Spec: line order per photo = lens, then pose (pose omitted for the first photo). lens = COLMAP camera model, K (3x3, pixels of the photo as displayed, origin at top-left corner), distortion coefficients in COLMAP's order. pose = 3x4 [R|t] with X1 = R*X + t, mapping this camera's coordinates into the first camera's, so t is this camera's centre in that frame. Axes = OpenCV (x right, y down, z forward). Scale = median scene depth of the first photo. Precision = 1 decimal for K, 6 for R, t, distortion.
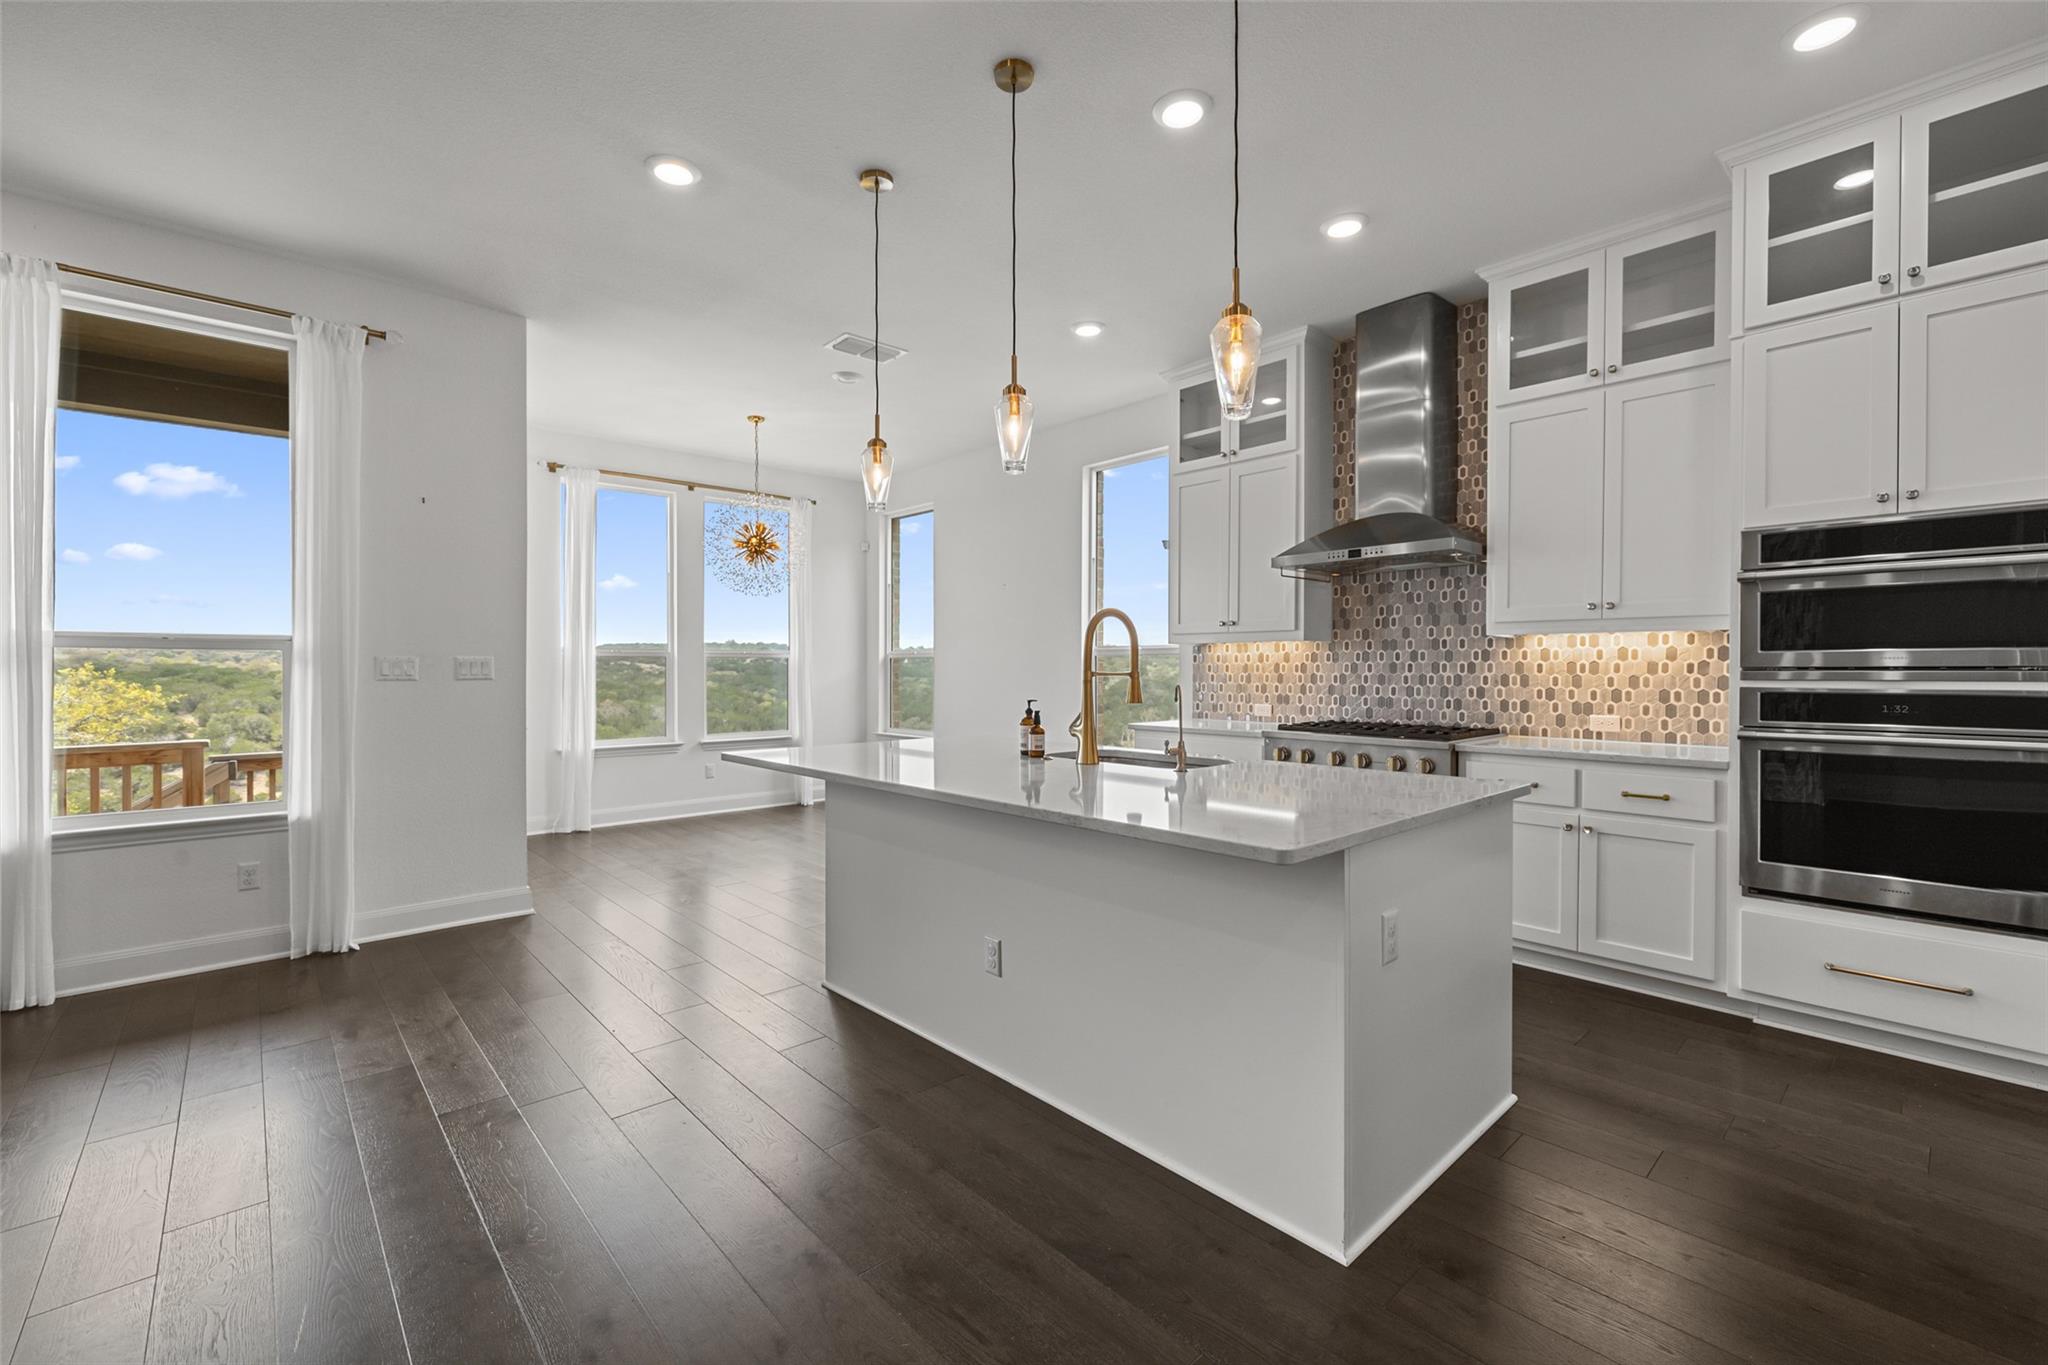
lens RADIAL K [[861.1, 0, 1024.5], [0, 861.1, 675.6], [0, 0, 1]] dist [0.003382, 0.000505]
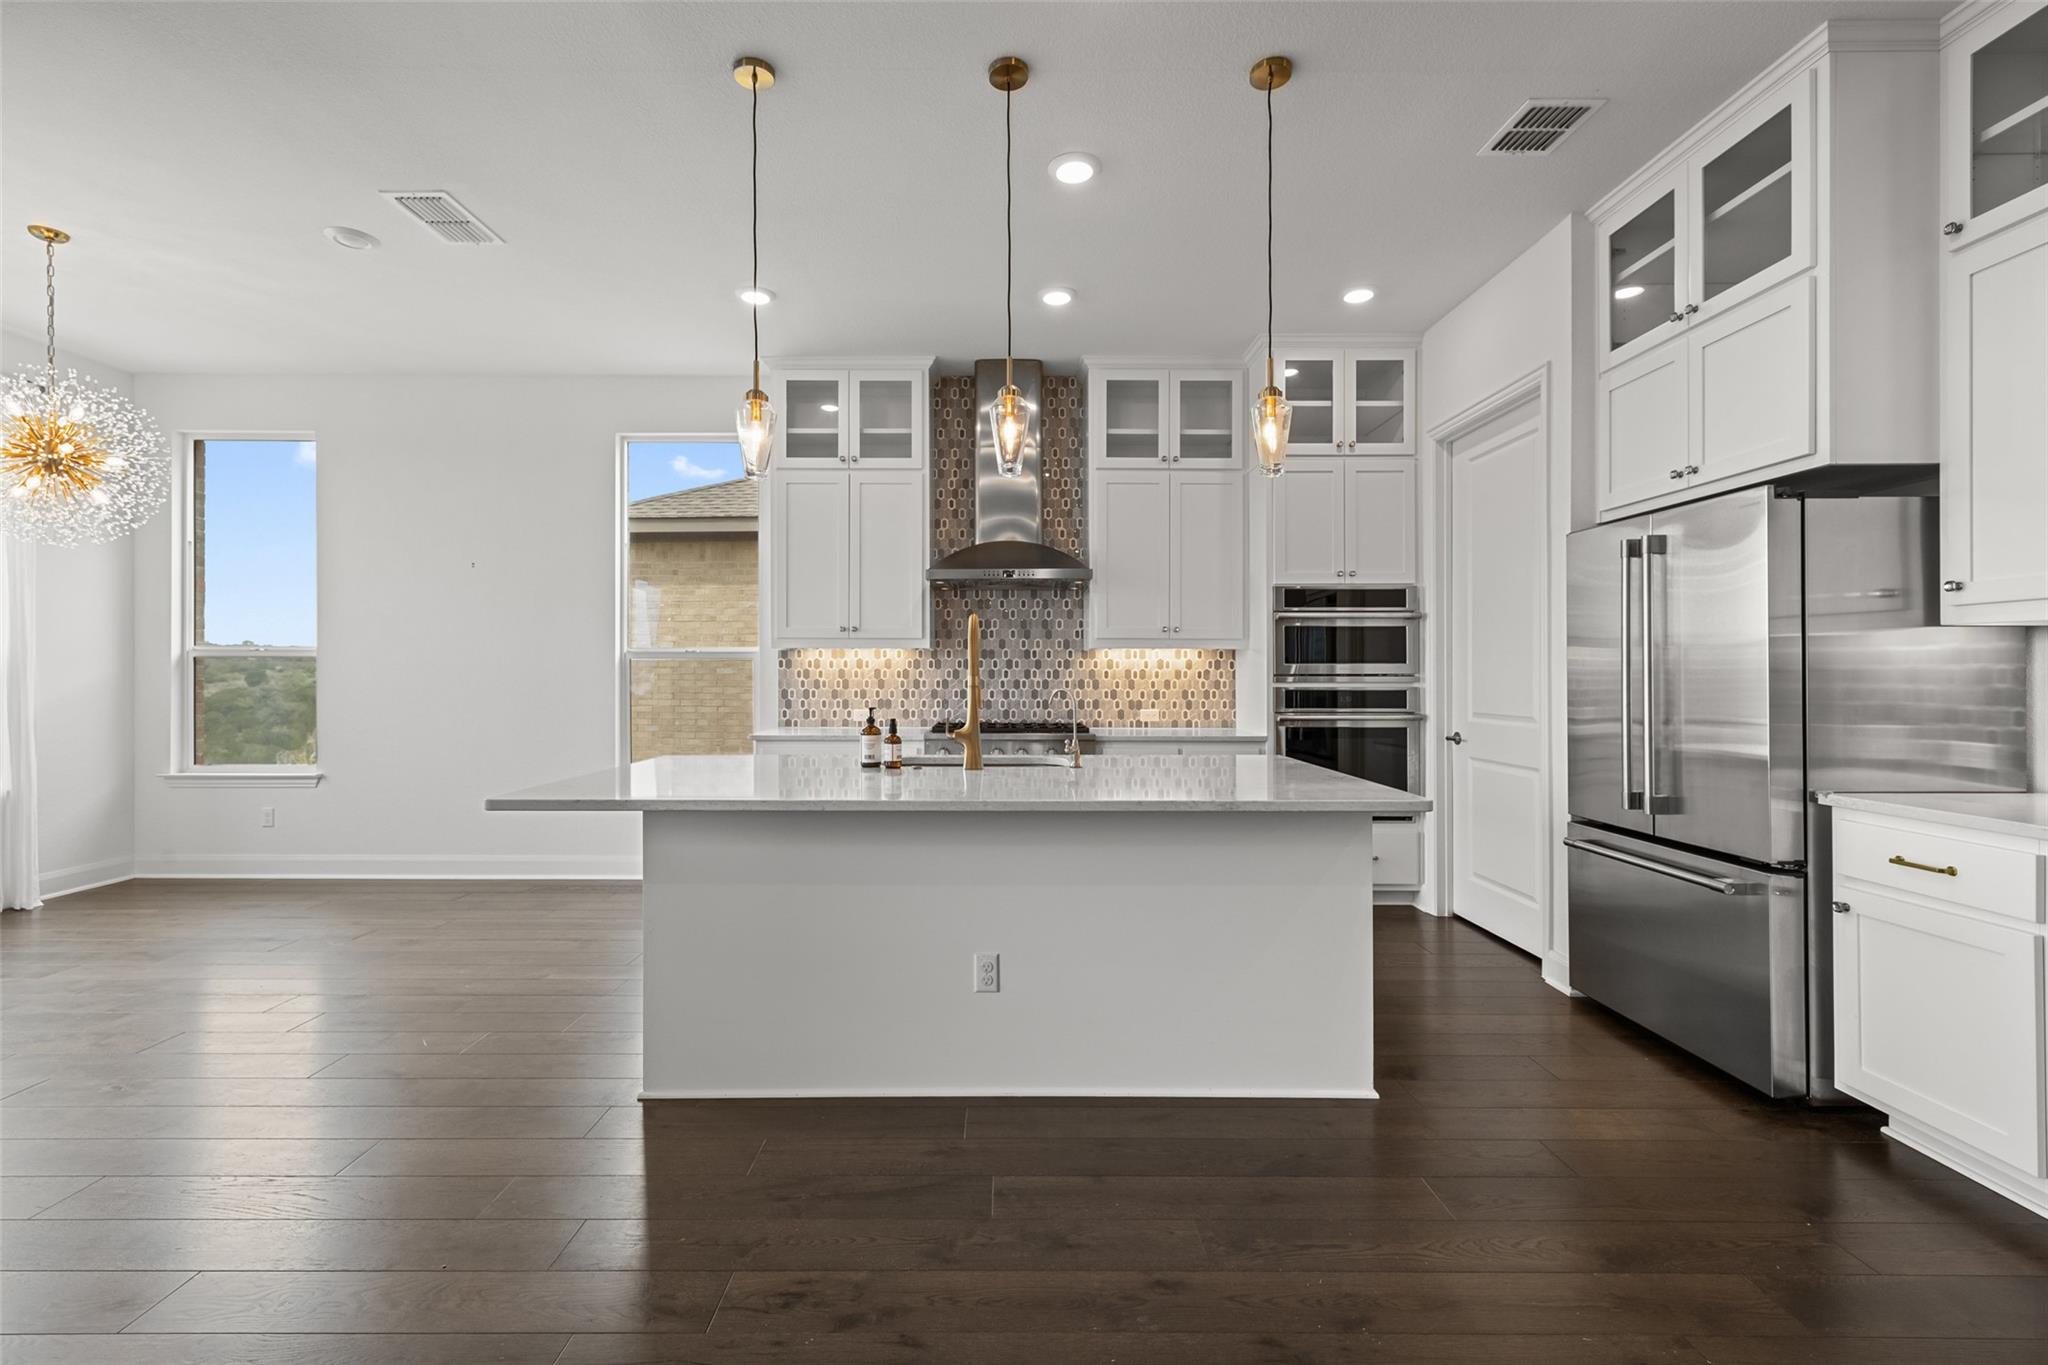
lens RADIAL K [[897.5, 0, 1001.3], [0, 897.5, 681.2], [0, 0, 1]] dist [0.012173, -0.006359]
pose [[0.674224, -0.003229, 0.738520, -0.520183], [0.004078, 0.999991, 0.000649, -0.000249], [-0.738516, 0.002574, 0.674231, 0.213124]]
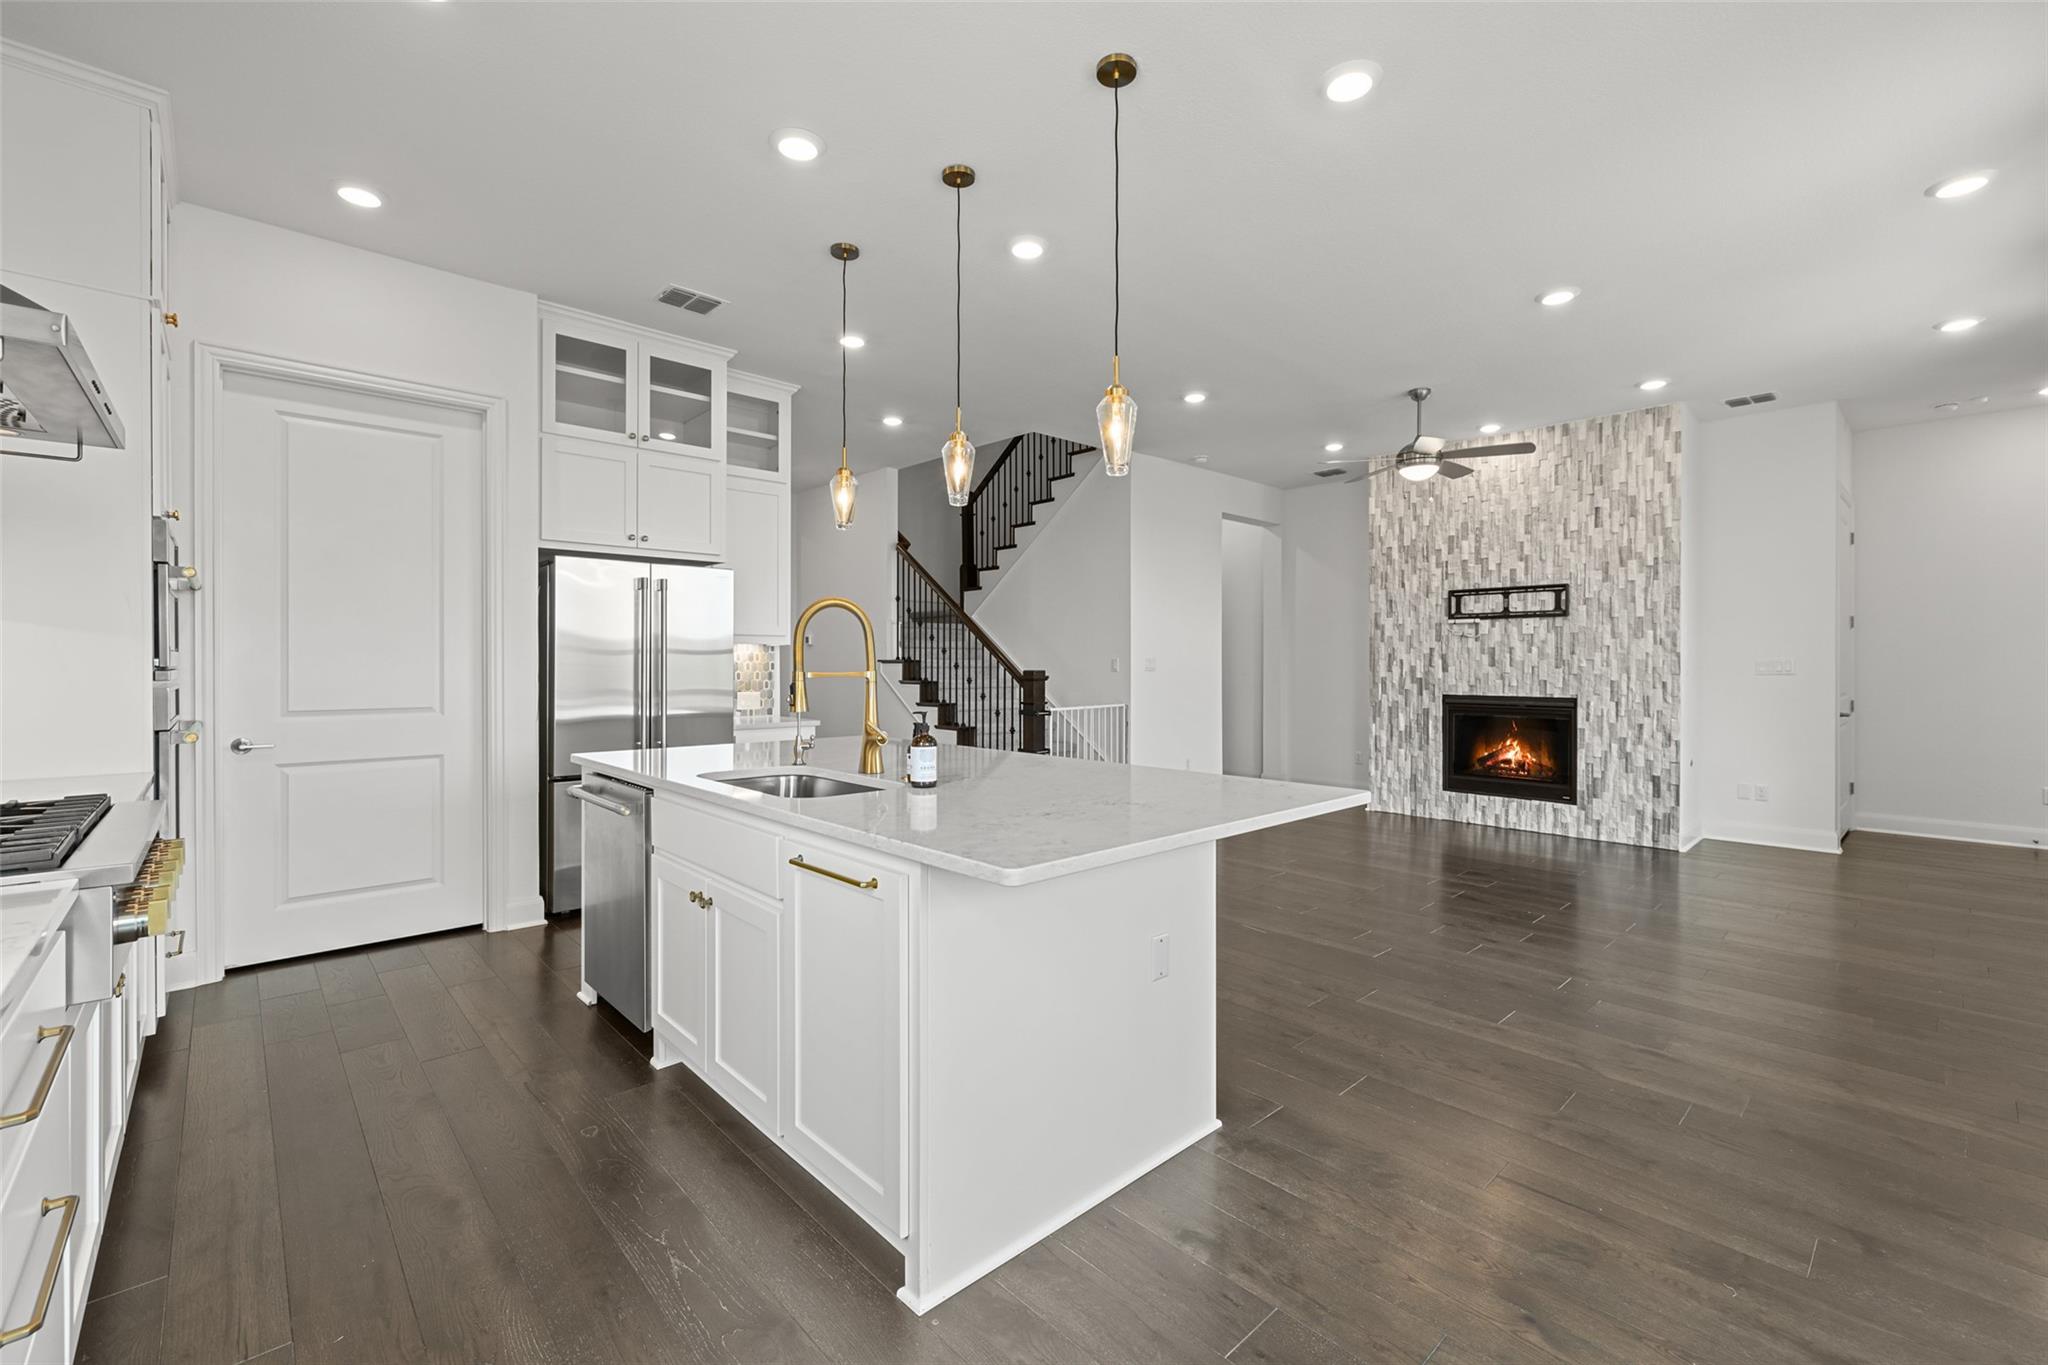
lens RADIAL K [[864.9, 0, 1031.0], [0, 864.9, 667.9], [0, 0, 1]] dist [0.001318, 0.000061]
pose [[-0.999973, -0.000417, -0.007400, -0.079864], [-0.000497, 0.999942, 0.010760, -0.011948], [0.007395, 0.010763, -0.999915, 1.474237]]
